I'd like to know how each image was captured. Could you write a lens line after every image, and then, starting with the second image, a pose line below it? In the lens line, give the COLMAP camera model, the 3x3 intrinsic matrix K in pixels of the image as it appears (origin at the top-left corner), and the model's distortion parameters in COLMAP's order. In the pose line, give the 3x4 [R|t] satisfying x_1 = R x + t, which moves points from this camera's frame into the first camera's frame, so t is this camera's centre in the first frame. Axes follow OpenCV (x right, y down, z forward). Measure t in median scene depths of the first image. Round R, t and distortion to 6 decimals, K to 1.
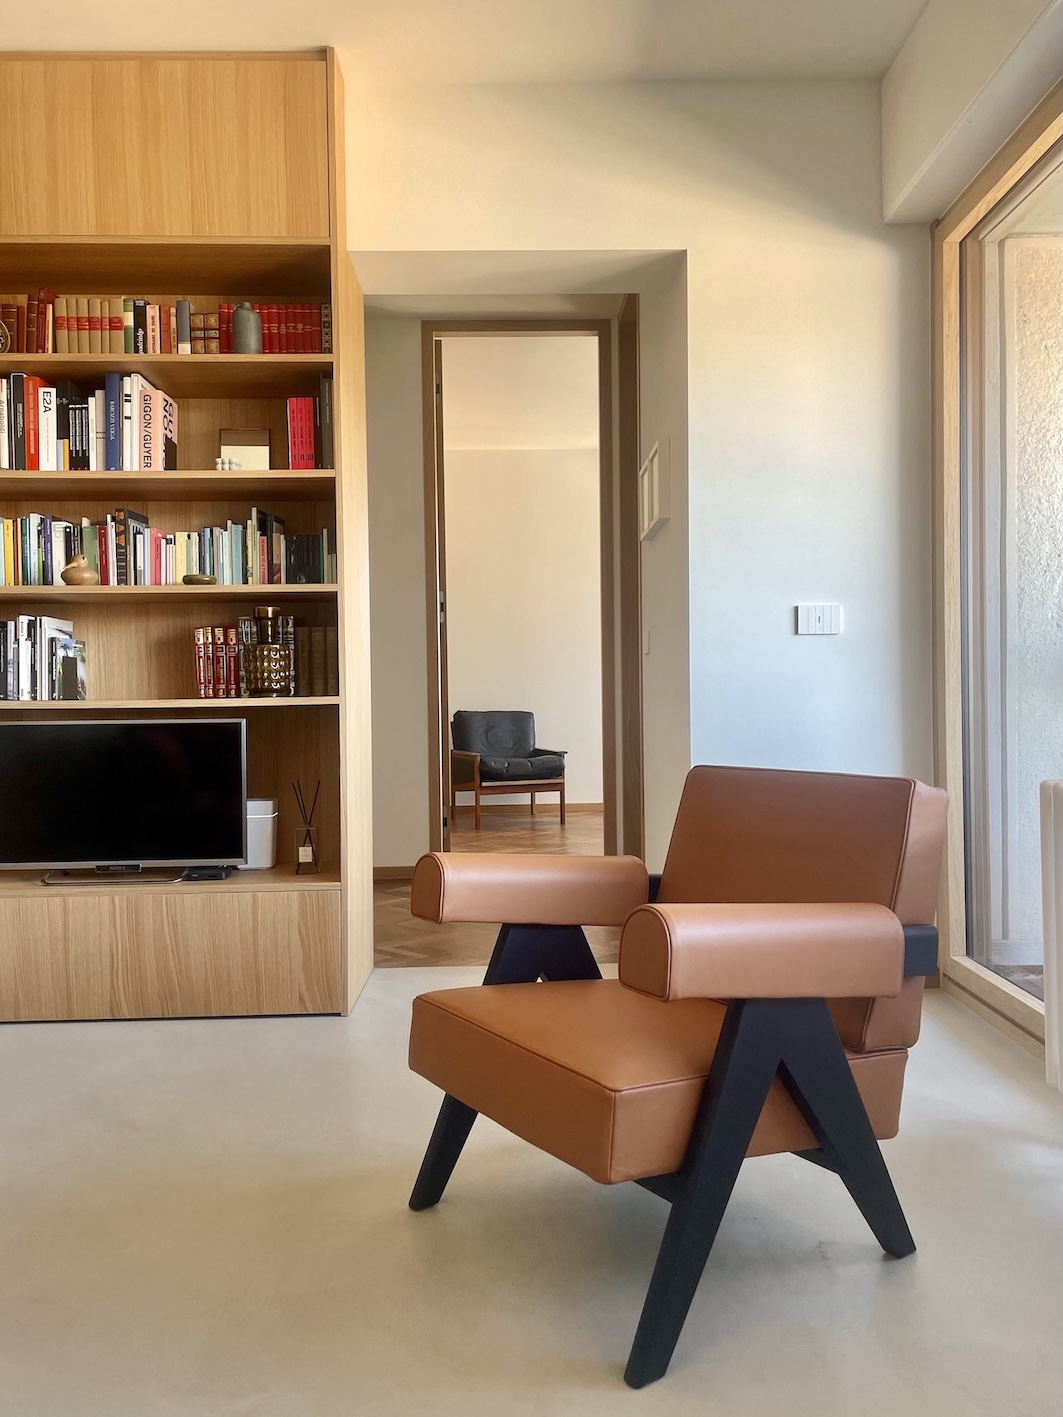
lens RADIAL K [[1075.0, 0, 534.2], [0, 1075.0, 710.6], [0, 0, 1]] dist [0.010565, -0.013272]
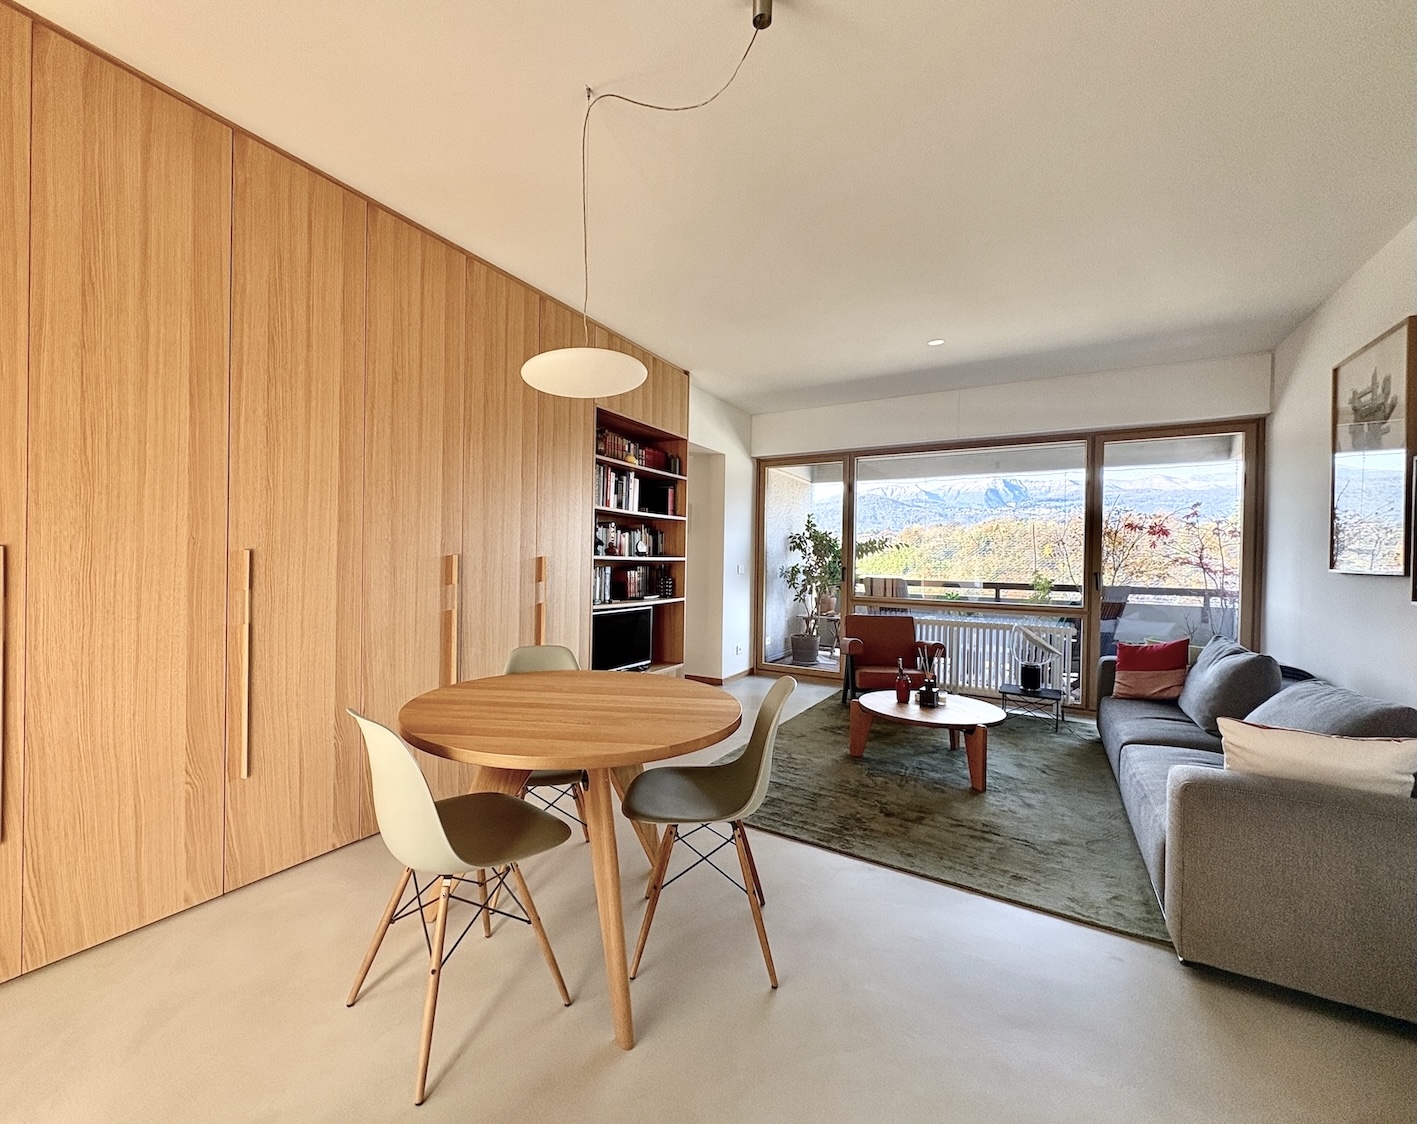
lens RADIAL K [[586.3, 0, 697.6], [0, 586.3, 565.0], [0, 0, 1]] dist [-0.003003, -0.000166]
pose [[0.521391, 0.011873, 0.853235, -1.460580], [-0.018016, 0.999833, -0.002904, -0.094621], [-0.853128, -0.013858, 0.521518, 0.156706]]
